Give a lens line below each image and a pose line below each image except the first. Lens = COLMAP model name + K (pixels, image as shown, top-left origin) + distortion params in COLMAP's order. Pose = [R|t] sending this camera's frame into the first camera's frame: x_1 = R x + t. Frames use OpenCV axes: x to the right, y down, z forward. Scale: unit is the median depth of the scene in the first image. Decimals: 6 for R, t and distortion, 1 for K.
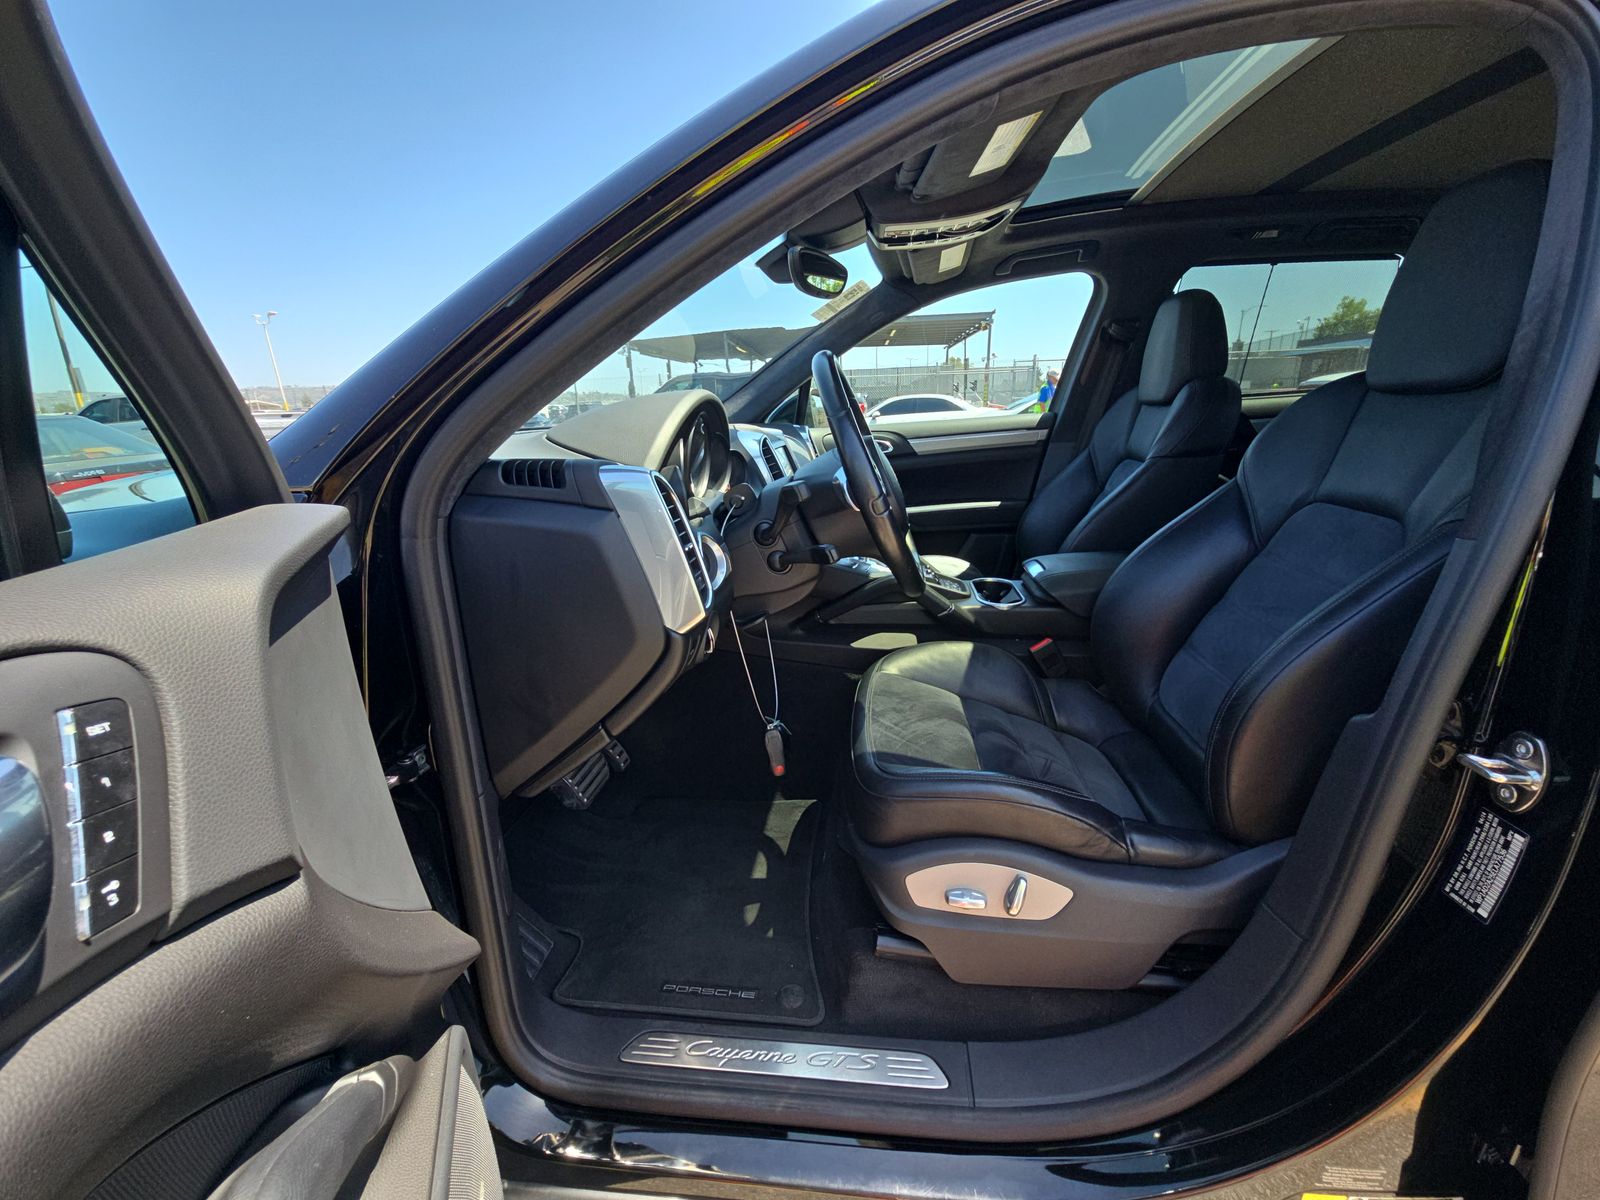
lens RADIAL K [[644.7, 0, 808.5], [0, 644.7, 602.9], [0, 0, 1]] dist [-0.000910, -0.000122]
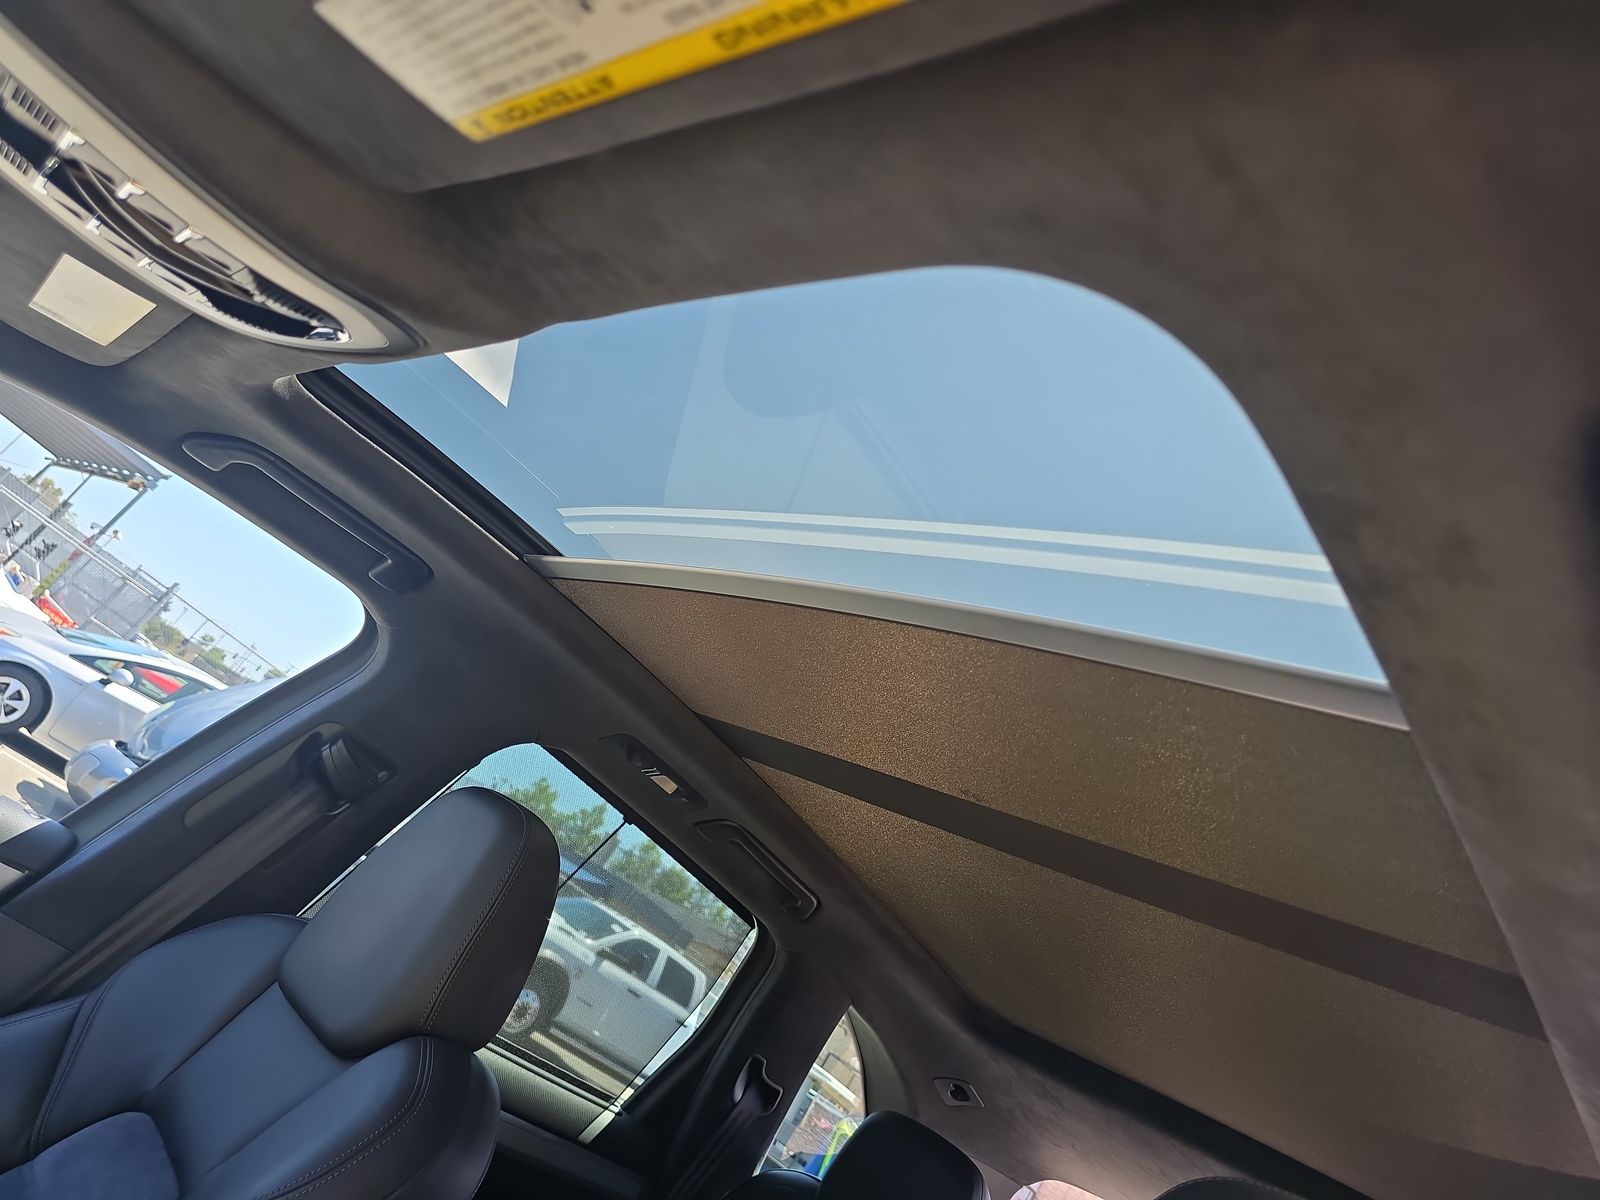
lens RADIAL K [[1087.7, 0, 803.8], [0, 1087.7, 604.8], [0, 0, 1]] dist [0.027430, -0.027280]
pose [[0.448101, 0.634612, 0.629661, 0.148909], [-0.313252, 0.771138, -0.554274, -0.267779], [-0.837304, 0.051128, 0.544341, 0.484593]]
